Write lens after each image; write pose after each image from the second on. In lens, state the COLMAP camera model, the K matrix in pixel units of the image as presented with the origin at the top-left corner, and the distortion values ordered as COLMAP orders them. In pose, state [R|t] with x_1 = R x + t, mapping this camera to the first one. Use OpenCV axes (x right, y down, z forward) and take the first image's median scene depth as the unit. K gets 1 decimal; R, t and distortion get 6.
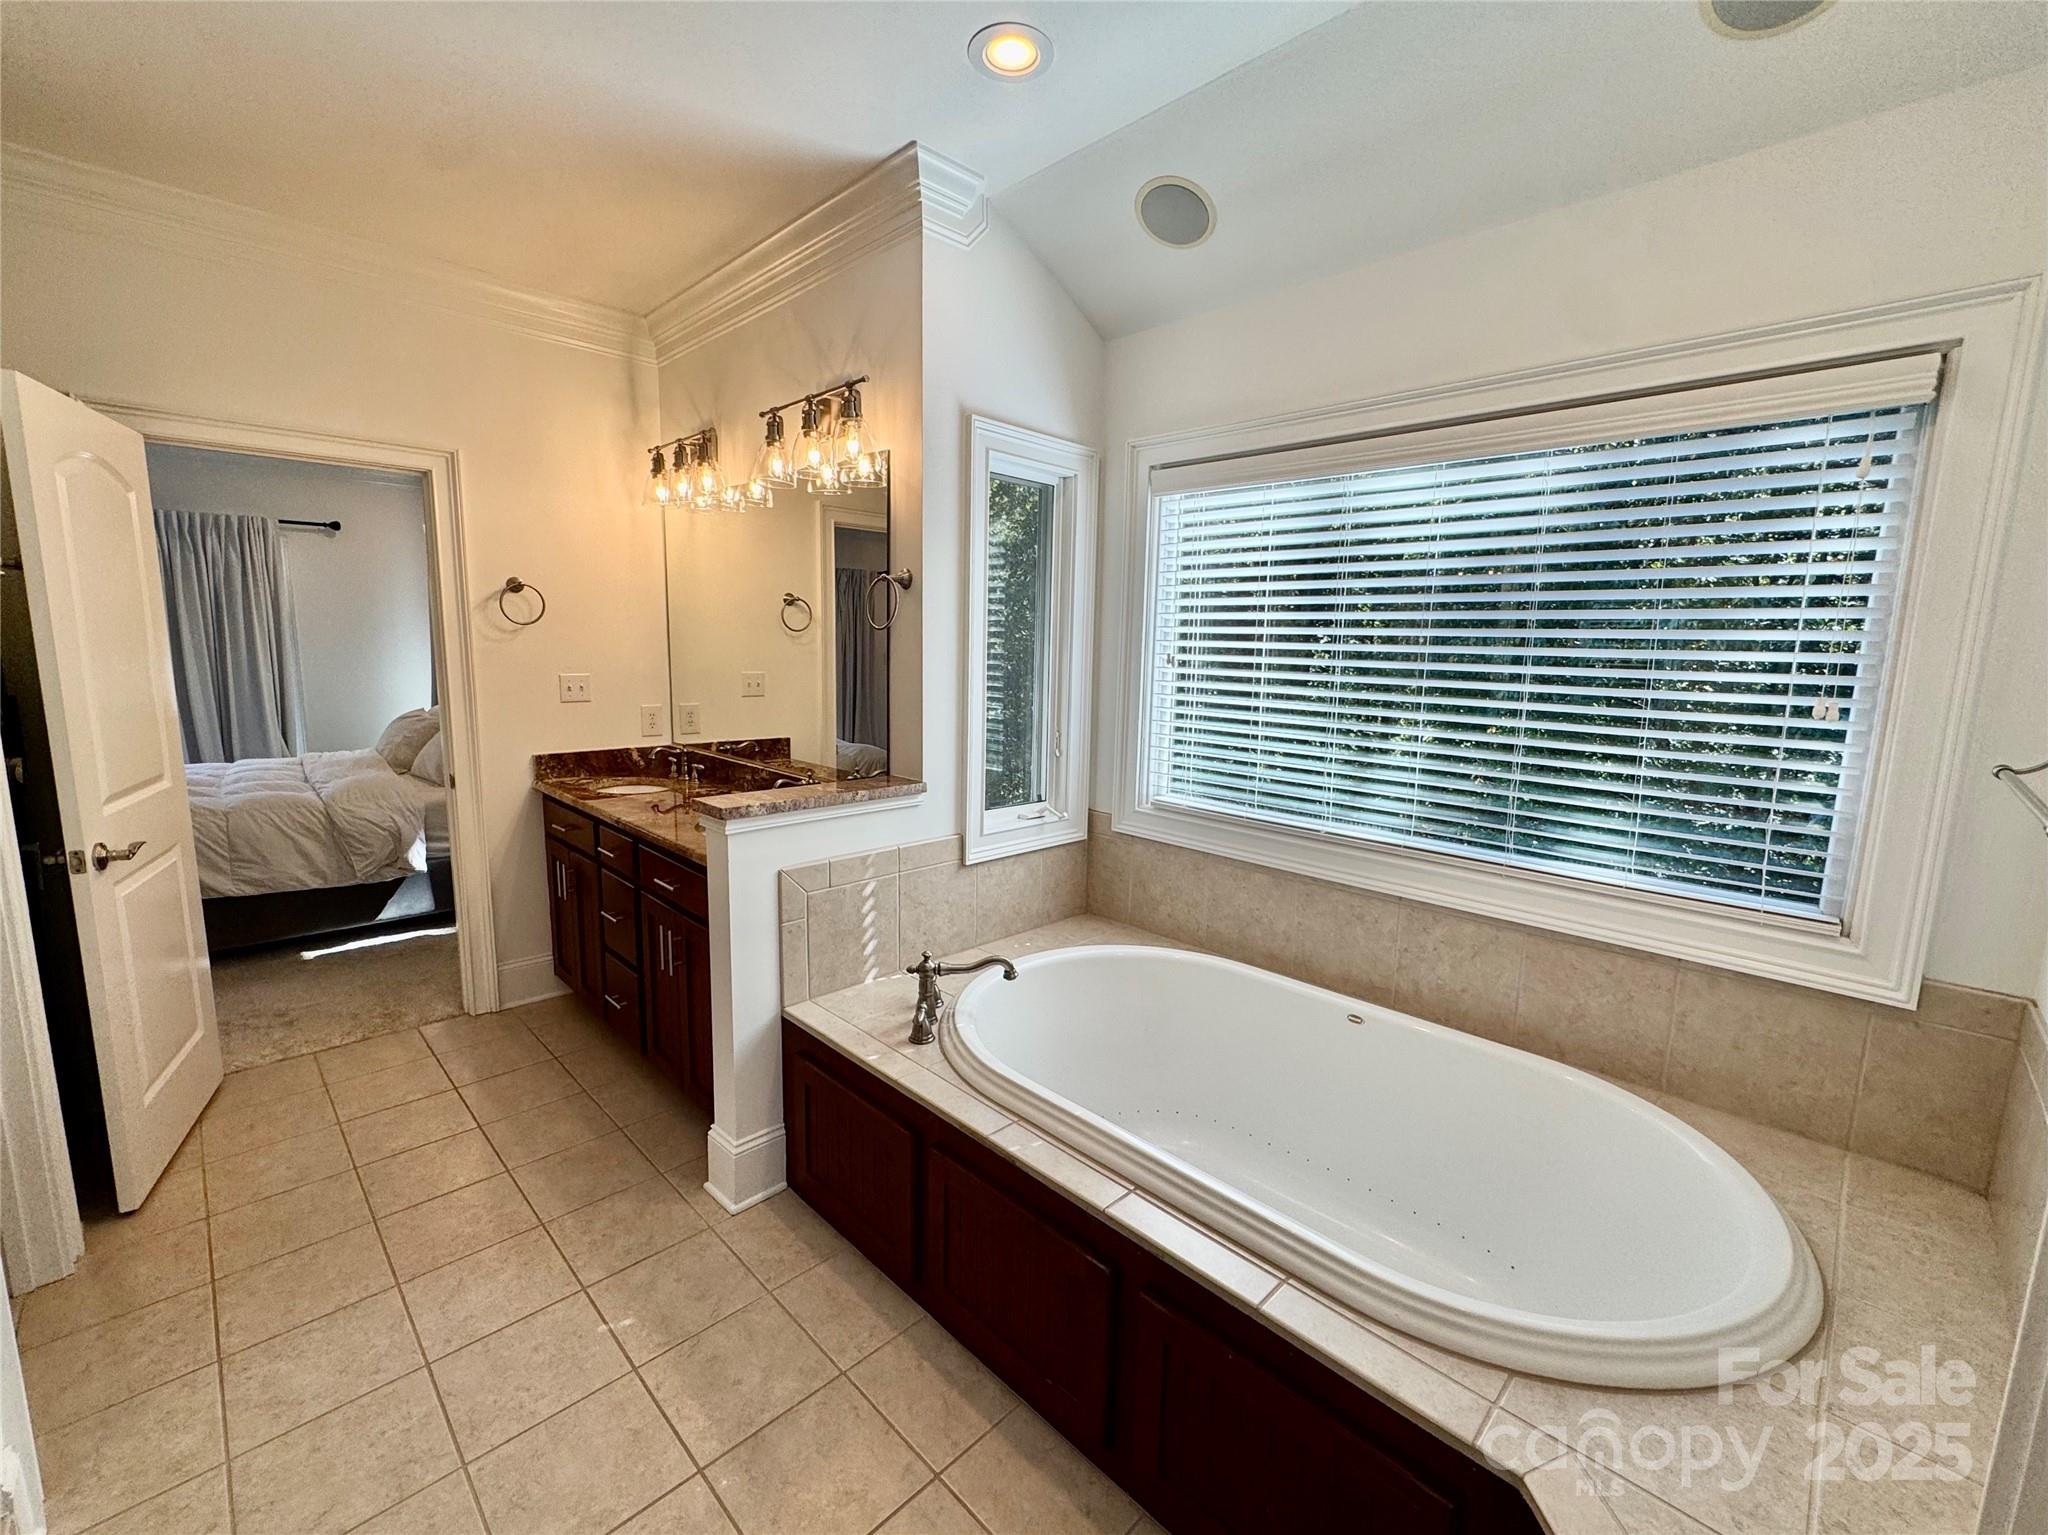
lens RADIAL K [[828.2, 0, 1014.6], [0, 828.2, 770.0], [0, 0, 1]] dist [-0.002791, -0.000152]
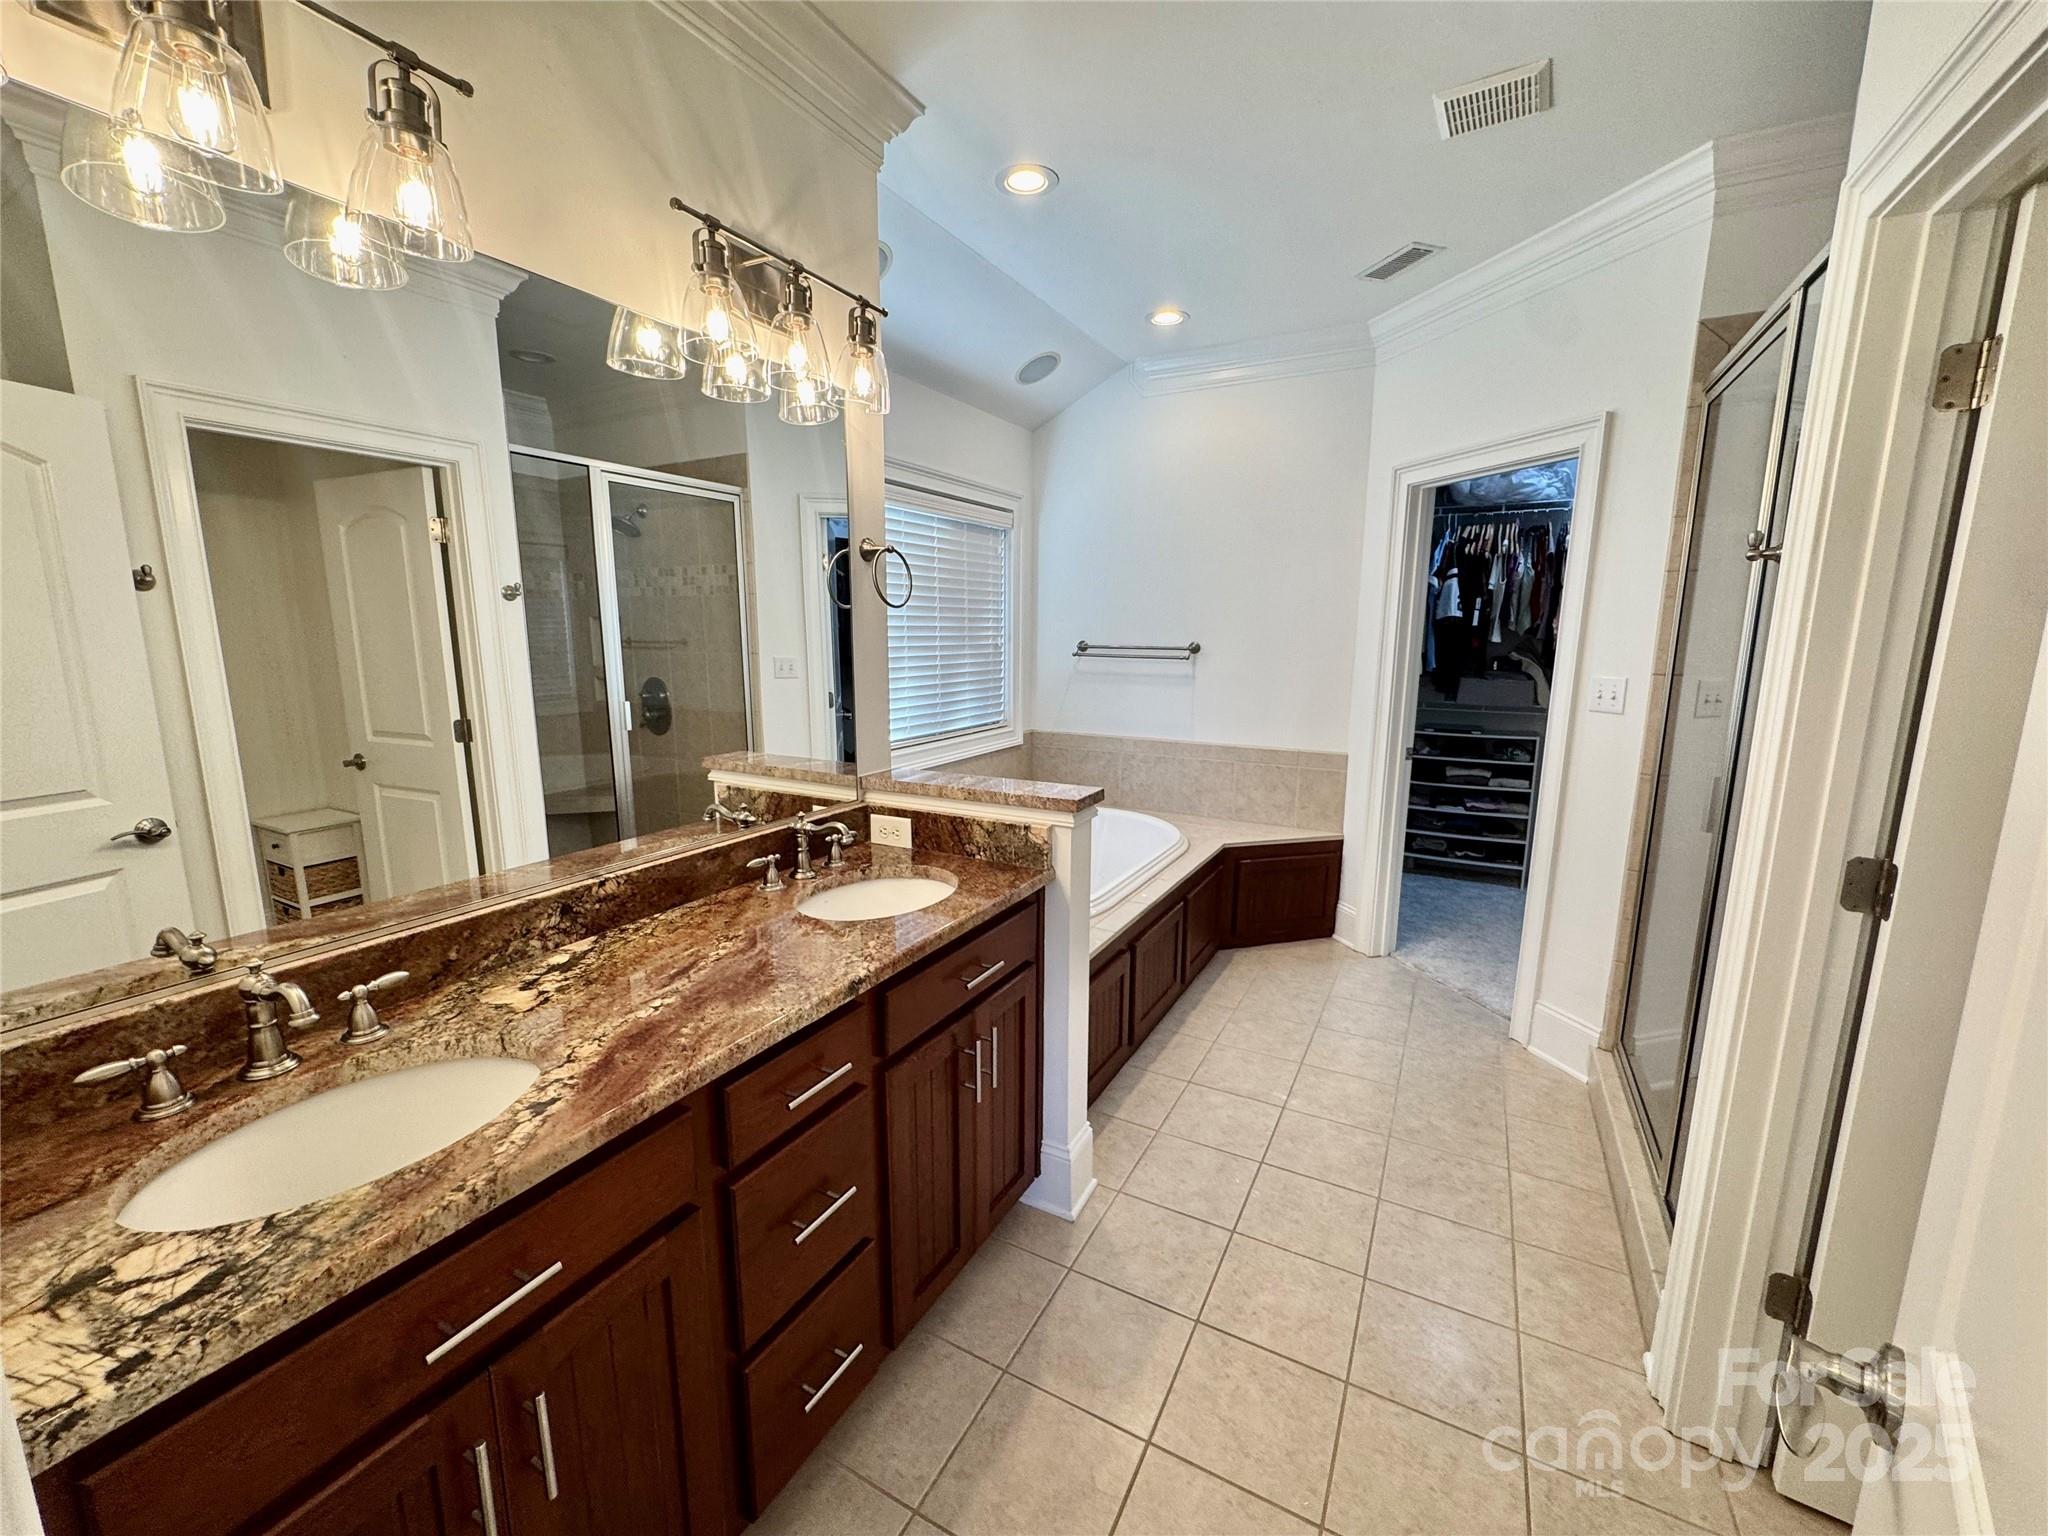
lens RADIAL K [[828.2, 0, 1015.9], [0, 828.2, 768.2], [0, 0, 1]] dist [-0.002791, -0.000152]
pose [[-0.268586, -0.183921, 0.945534, -1.551409], [0.140144, 0.963697, 0.227263, -0.270909], [-0.953006, 0.193551, -0.233060, 1.612254]]
